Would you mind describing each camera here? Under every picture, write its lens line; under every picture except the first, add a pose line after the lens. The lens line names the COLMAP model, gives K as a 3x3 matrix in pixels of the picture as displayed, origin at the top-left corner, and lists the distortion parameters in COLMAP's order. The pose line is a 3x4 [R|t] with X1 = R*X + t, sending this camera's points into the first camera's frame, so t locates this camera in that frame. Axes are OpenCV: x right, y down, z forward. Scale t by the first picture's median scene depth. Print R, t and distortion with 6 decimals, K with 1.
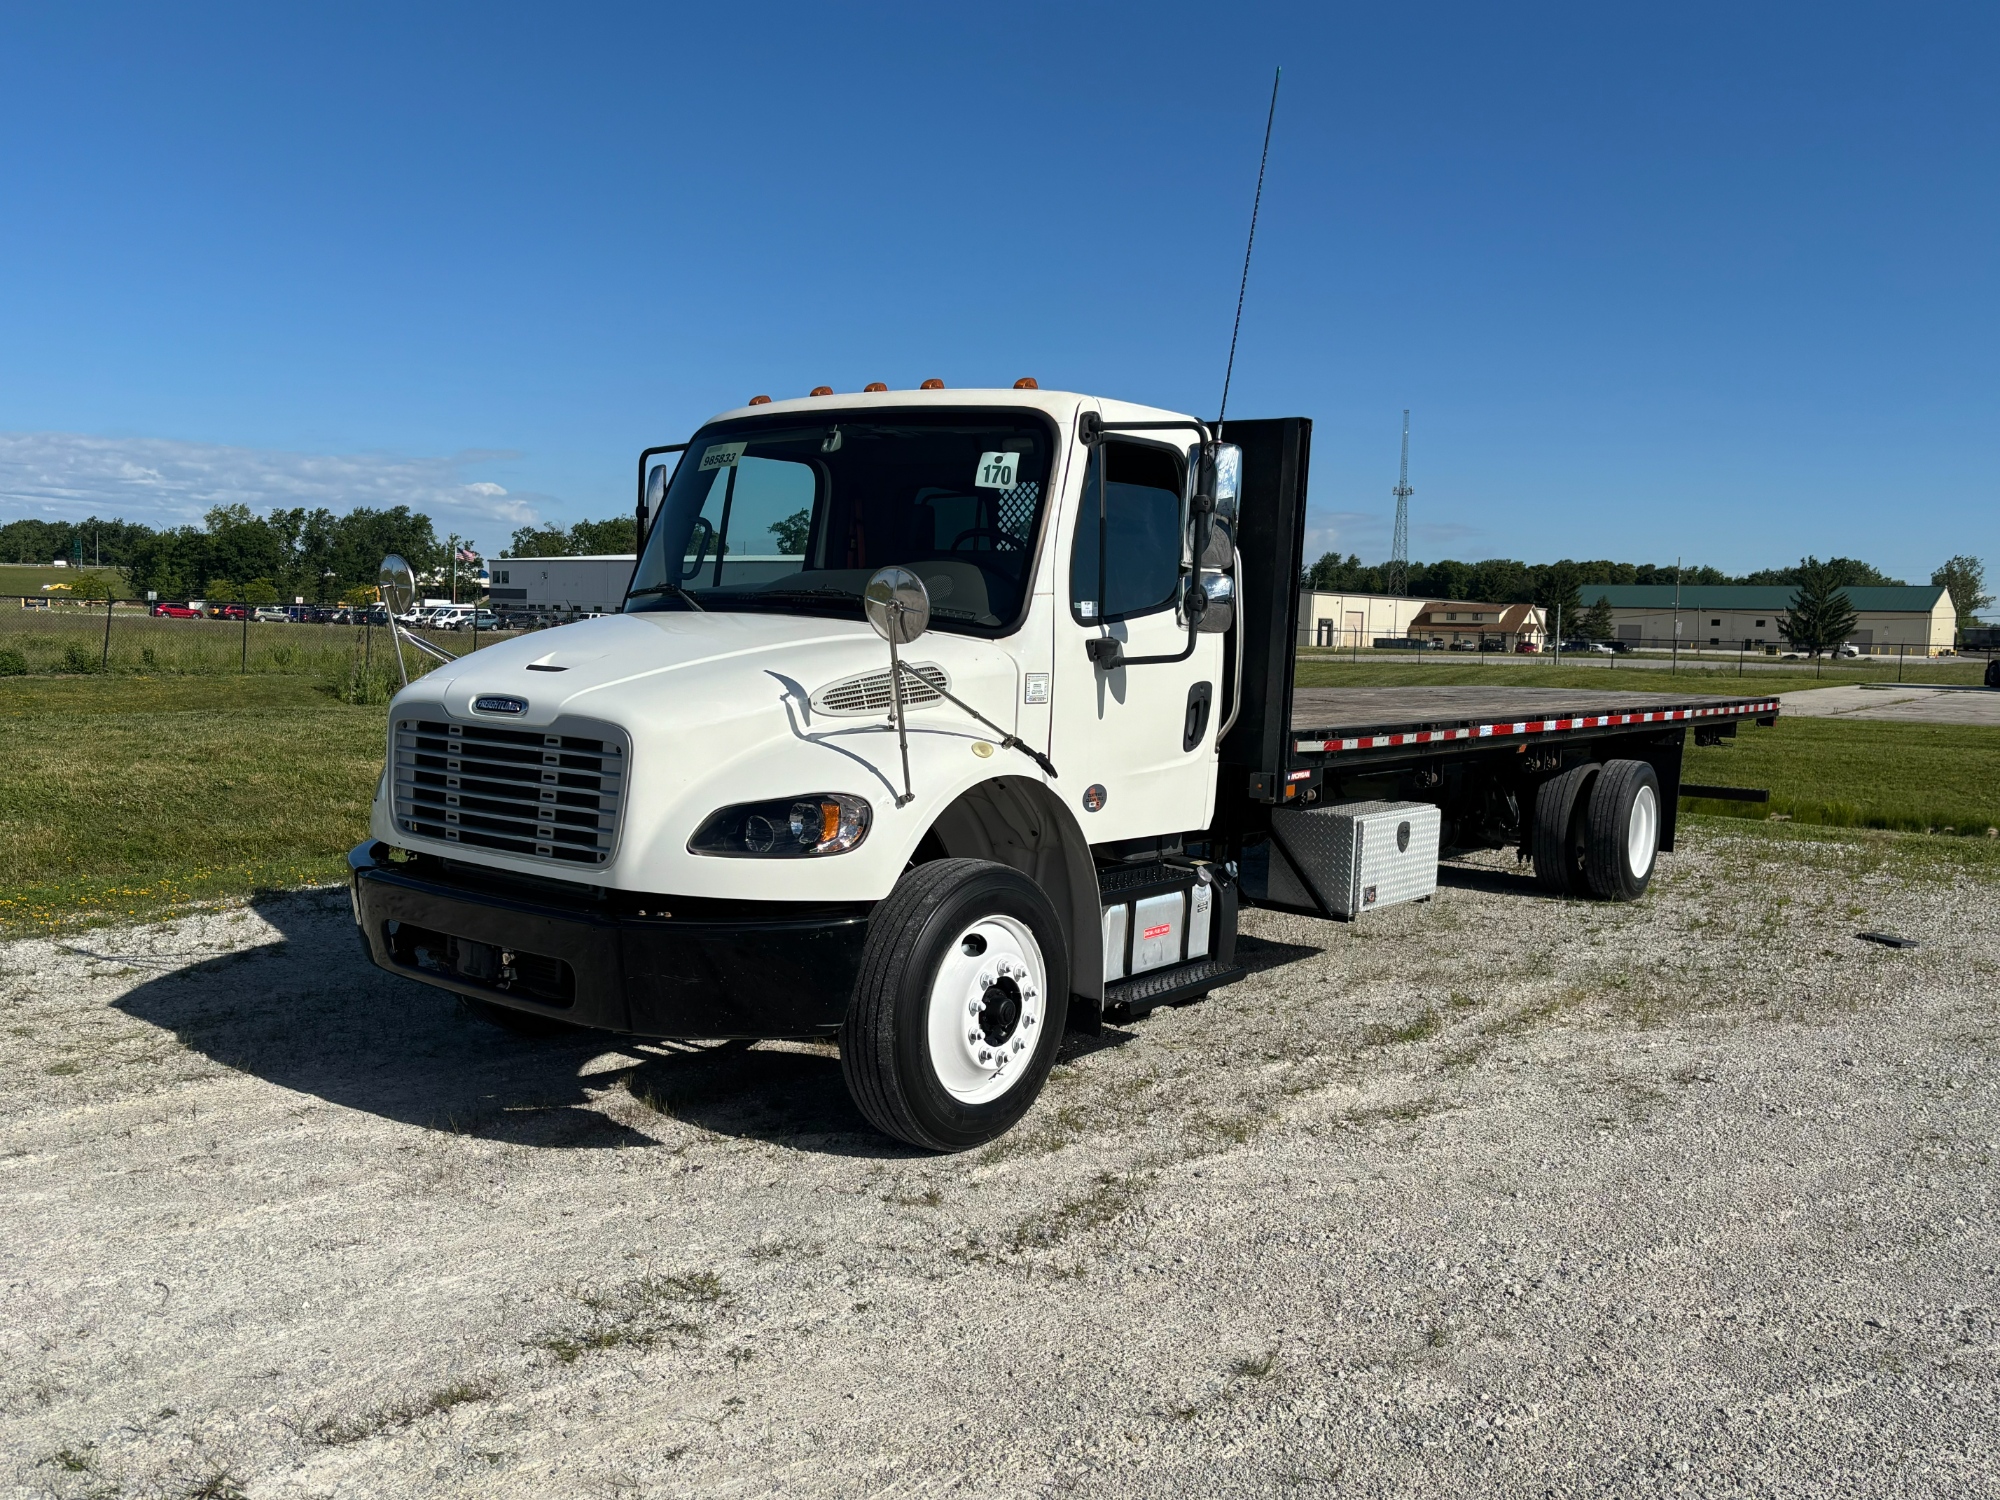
lens RADIAL K [[1758.6, 0, 1000.0], [0, 1758.6, 750.0], [0, 0, 1]] dist [0.011764, 0.021697]
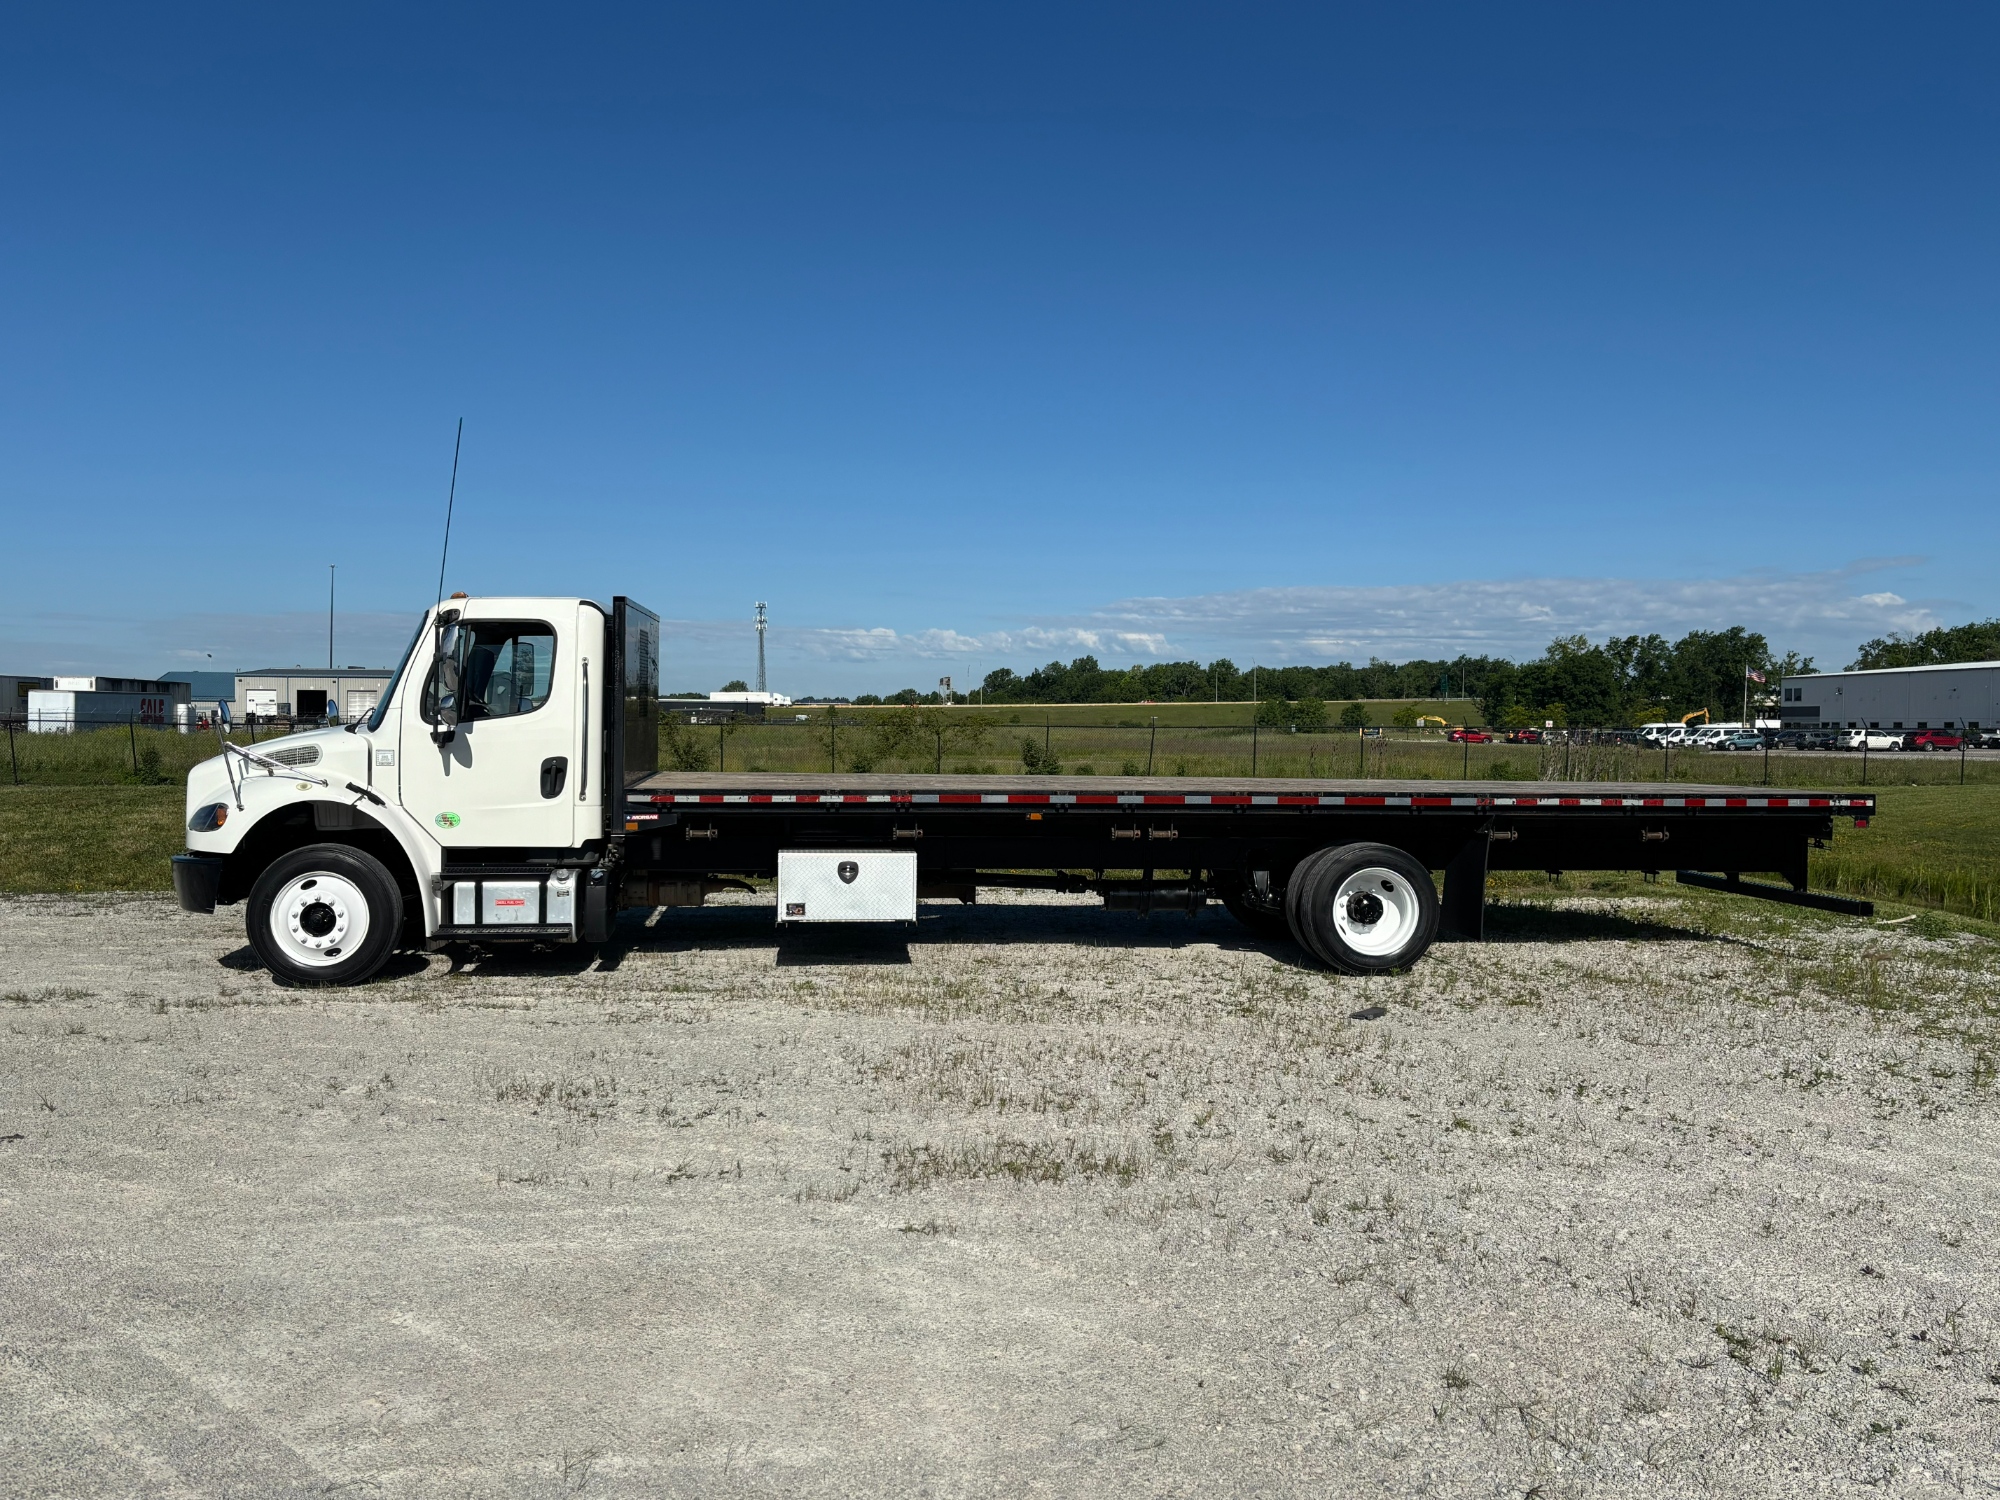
lens RADIAL K [[1794.7, 0, 956.5], [0, 1794.7, 745.5], [0, 0, 1]] dist [0.043090, -0.001900]
pose [[0.660128, -0.014875, -0.751006, 0.133391], [-0.041074, 0.997593, -0.055863, 0.002478], [0.750029, 0.067724, 0.657929, 0.012932]]
